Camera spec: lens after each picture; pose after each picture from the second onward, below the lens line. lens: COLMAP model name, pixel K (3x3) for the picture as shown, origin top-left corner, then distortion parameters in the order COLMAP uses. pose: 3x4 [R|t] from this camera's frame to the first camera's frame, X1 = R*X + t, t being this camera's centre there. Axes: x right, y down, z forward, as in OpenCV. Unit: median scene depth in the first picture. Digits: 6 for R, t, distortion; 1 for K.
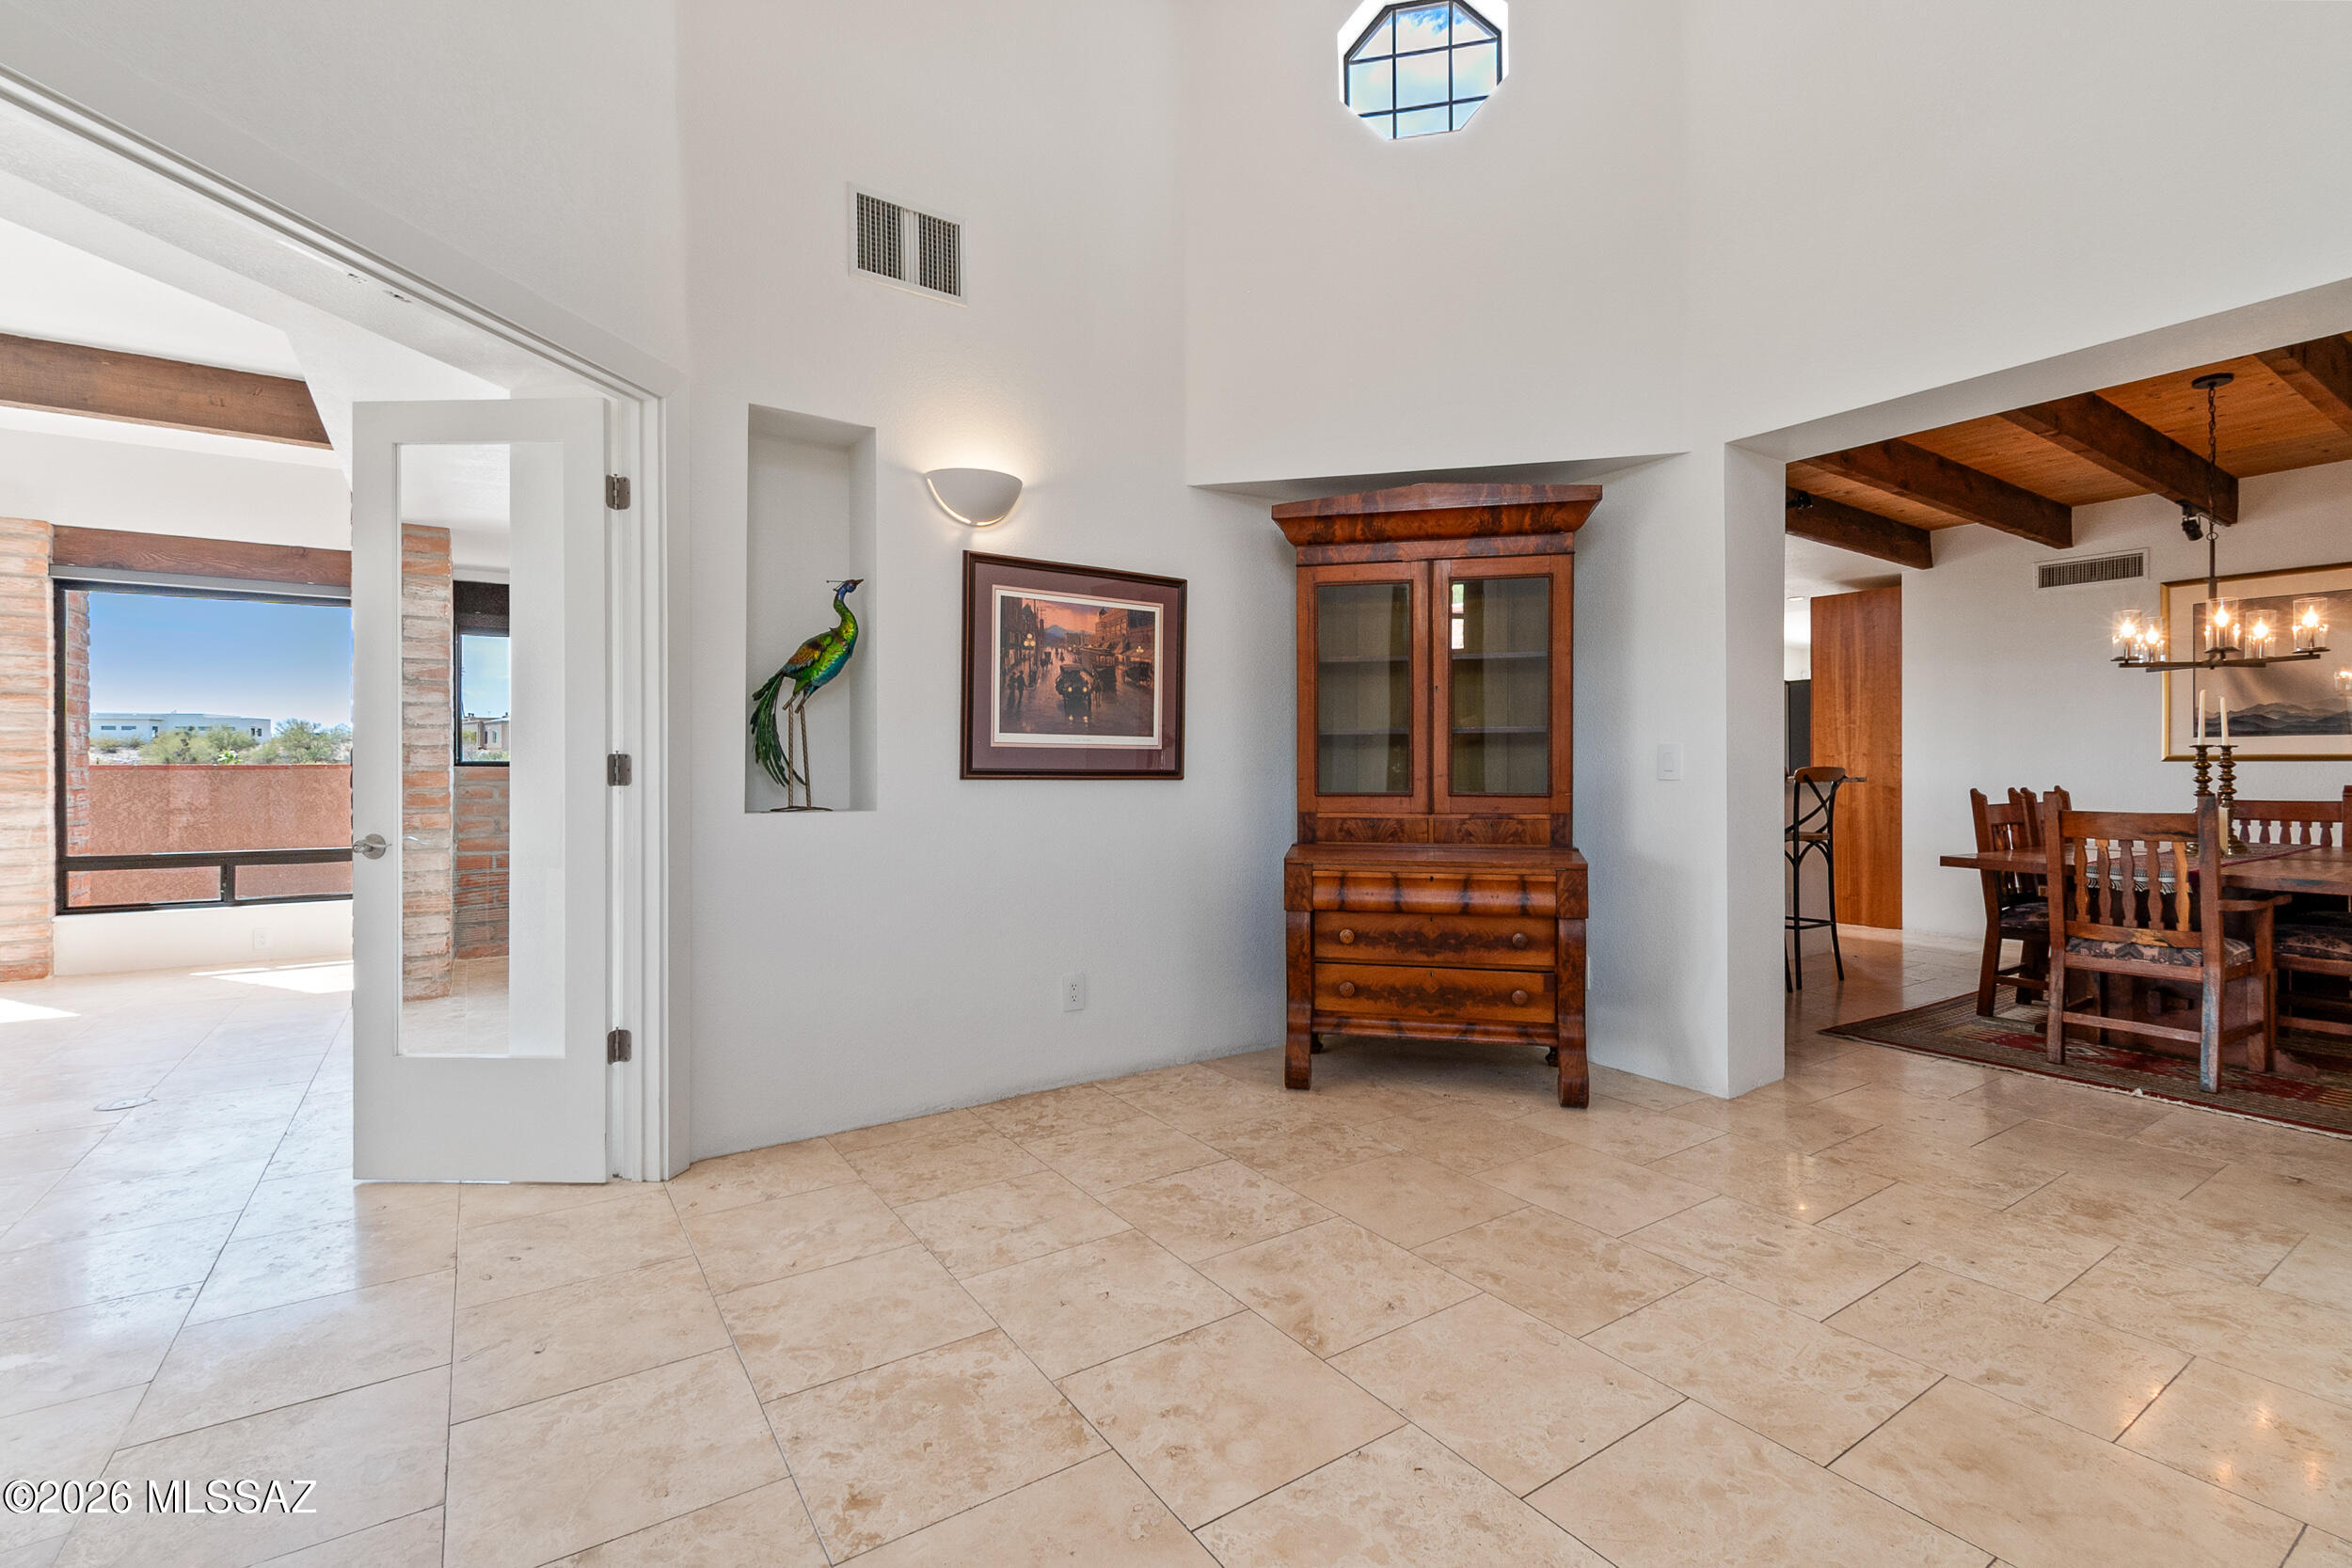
lens RADIAL K [[1057.0, 0, 1184.0], [0, 1057.0, 772.3], [0, 0, 1]] dist [0.005912, -0.000733]
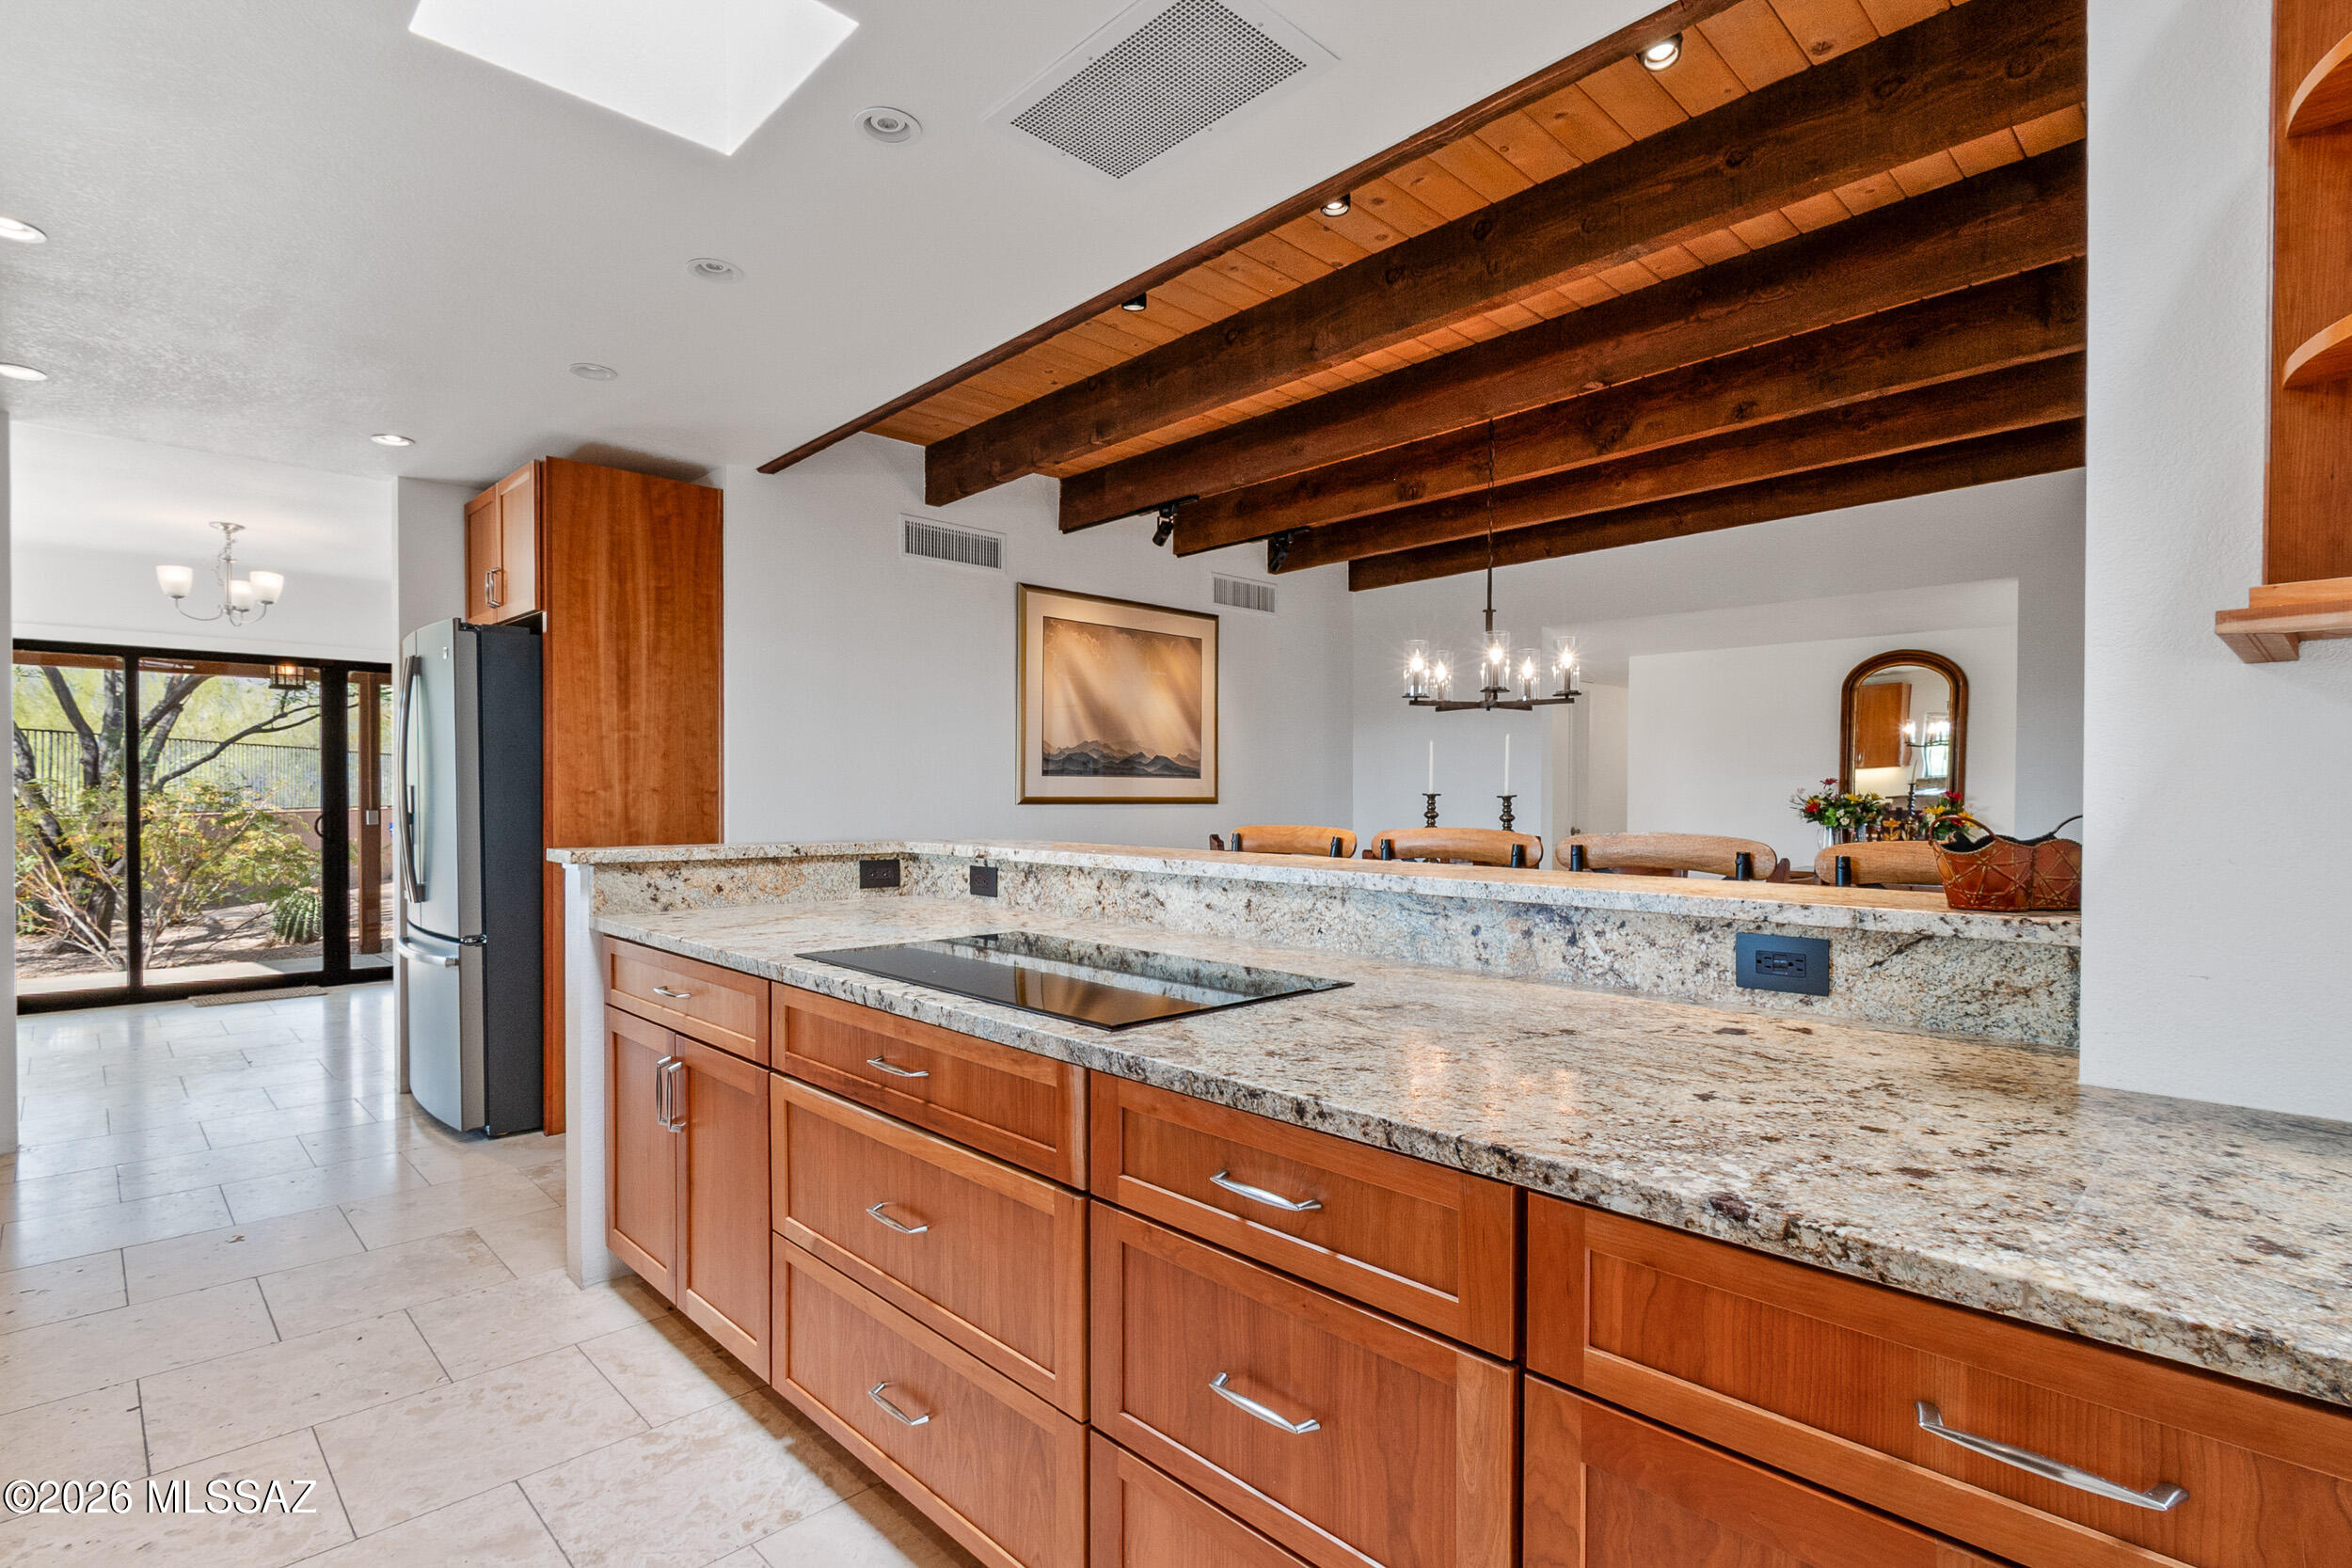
lens RADIAL K [[1123.6, 0, 1215.5], [0, 1123.6, 808.2], [0, 0, 1]] dist [-0.001937, -0.001225]
pose [[-0.193968, -0.015259, 0.980889, 0.088805], [0.000583, 0.999877, 0.015669, -0.033954], [-0.981008, 0.003611, -0.193936, 1.713057]]
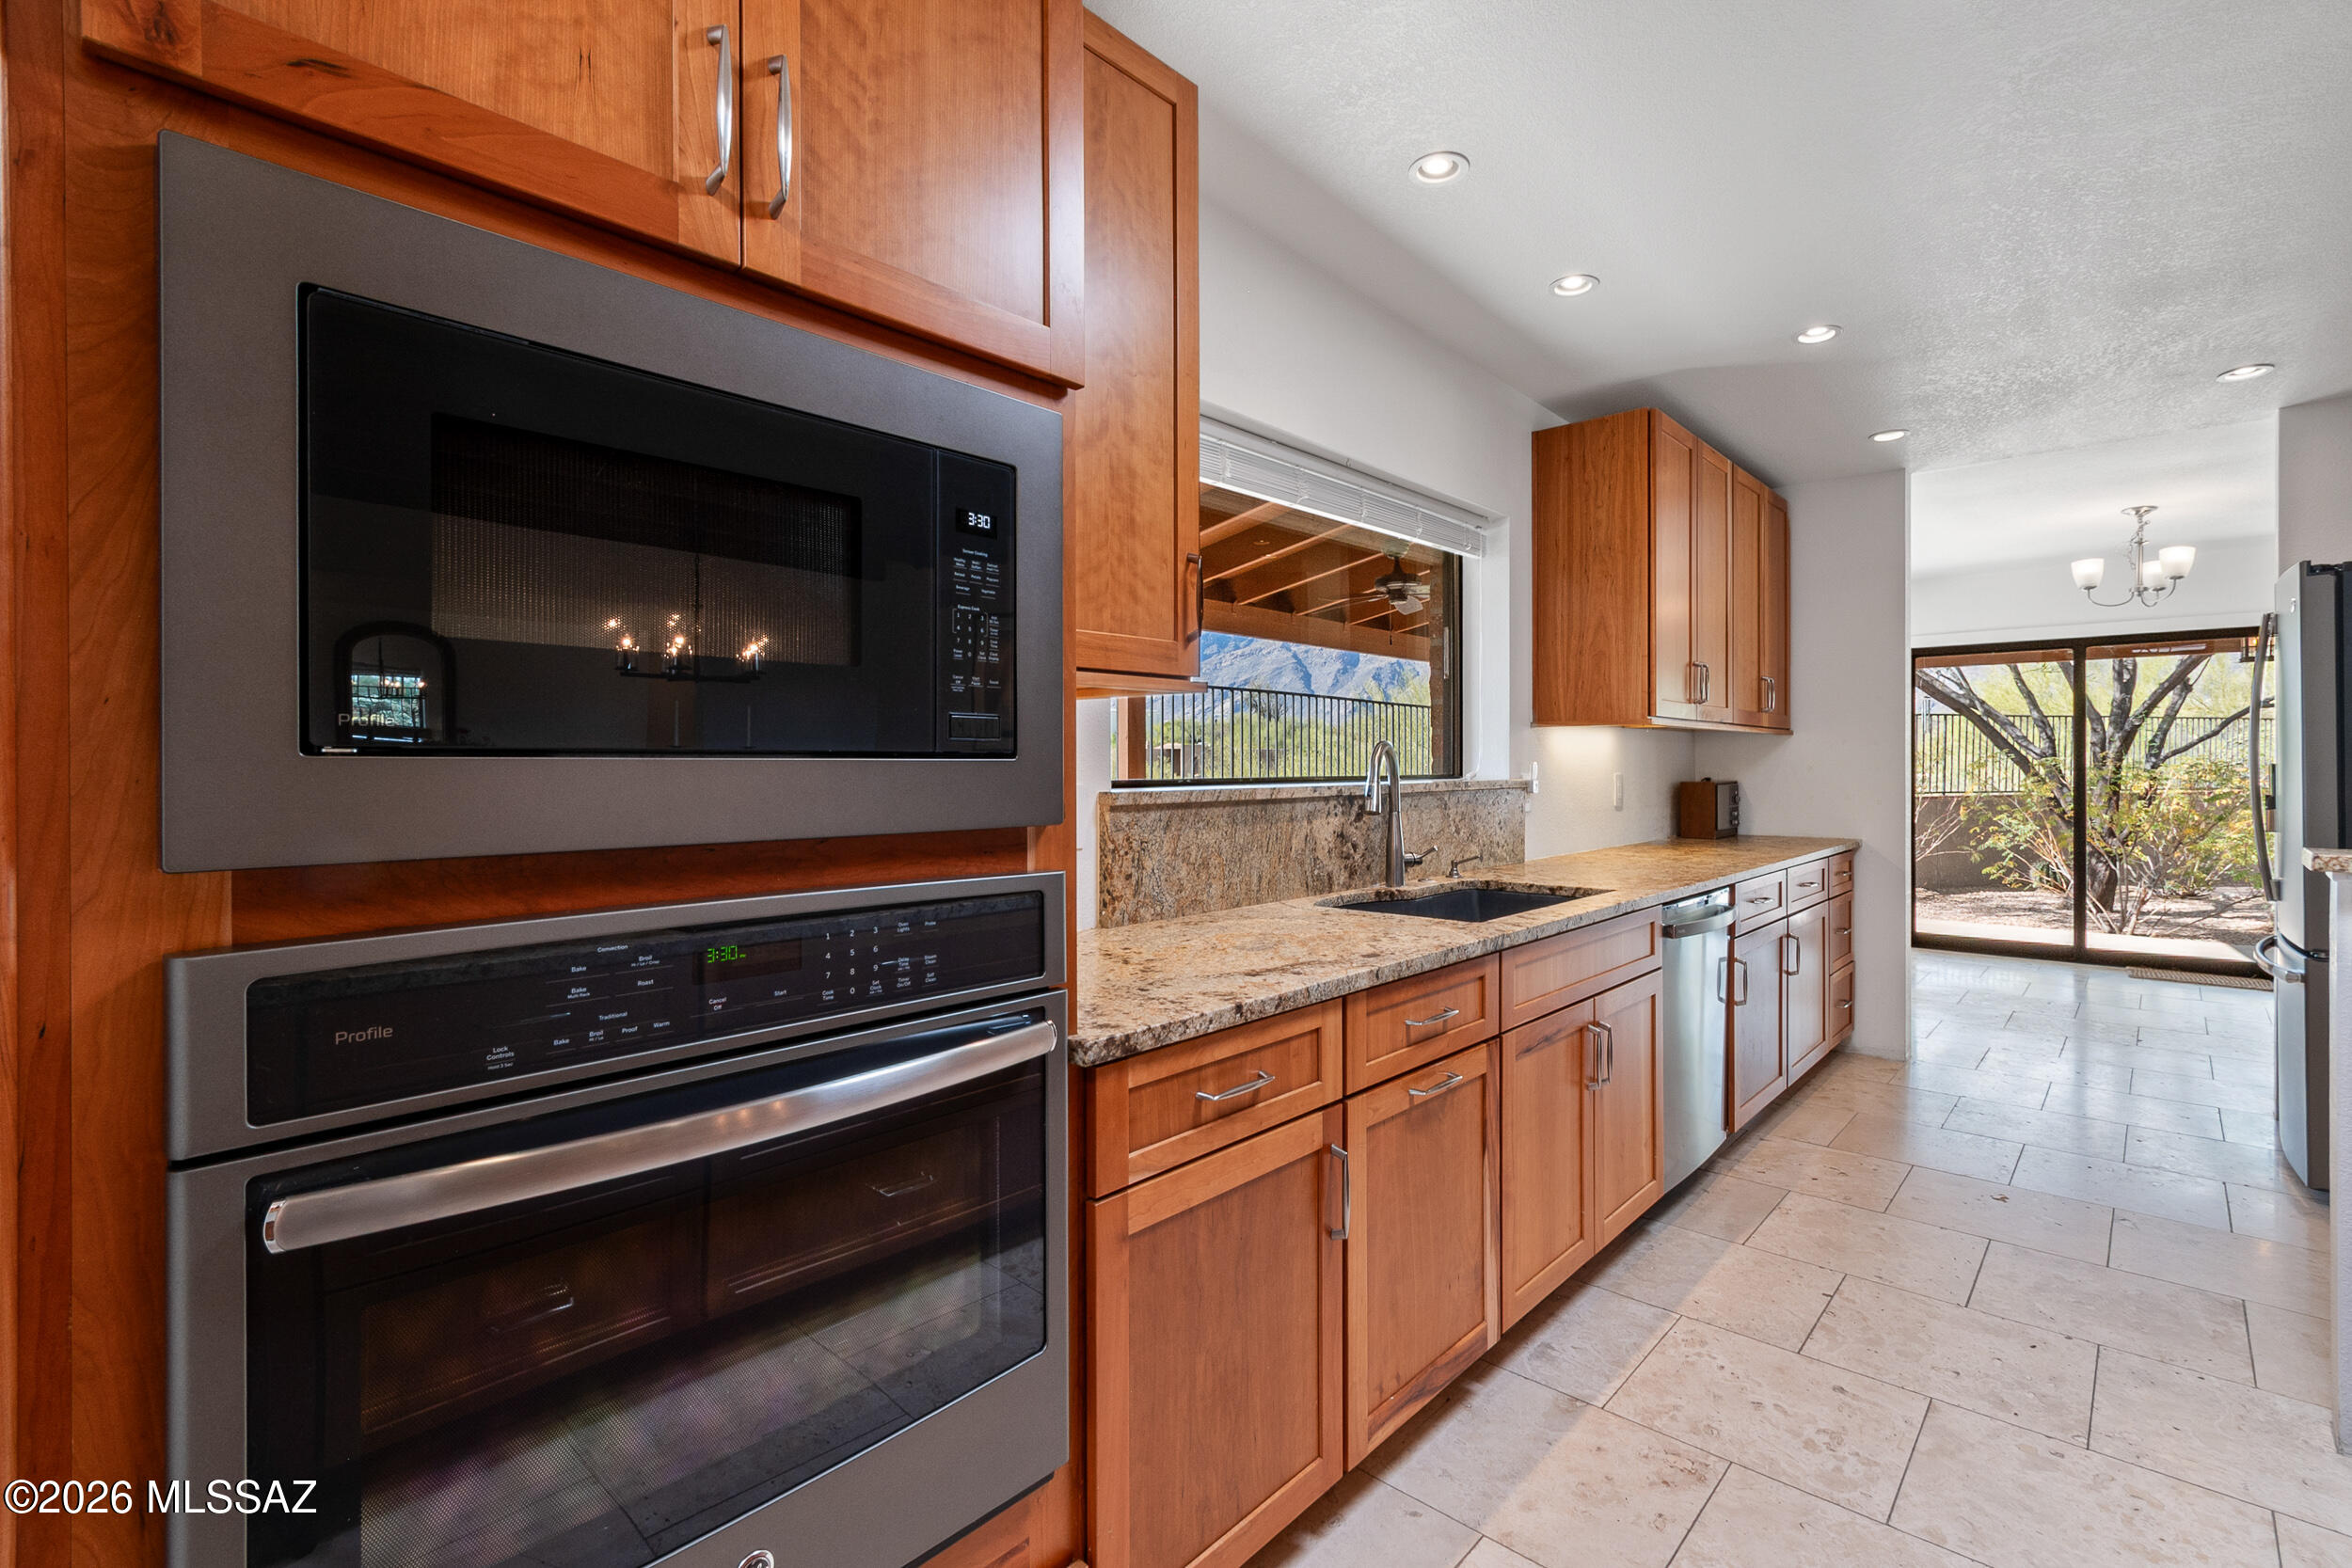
lens RADIAL K [[1057.0, 0, 1199.1], [0, 1057.0, 764.6], [0, 0, 1]] dist [0.005912, -0.000733]
pose [[0.973404, -0.000561, 0.229096, 0.242099], [0.001796, 0.999985, -0.005182, -0.035999], [-0.229090, 0.005456, 0.973390, 1.602080]]
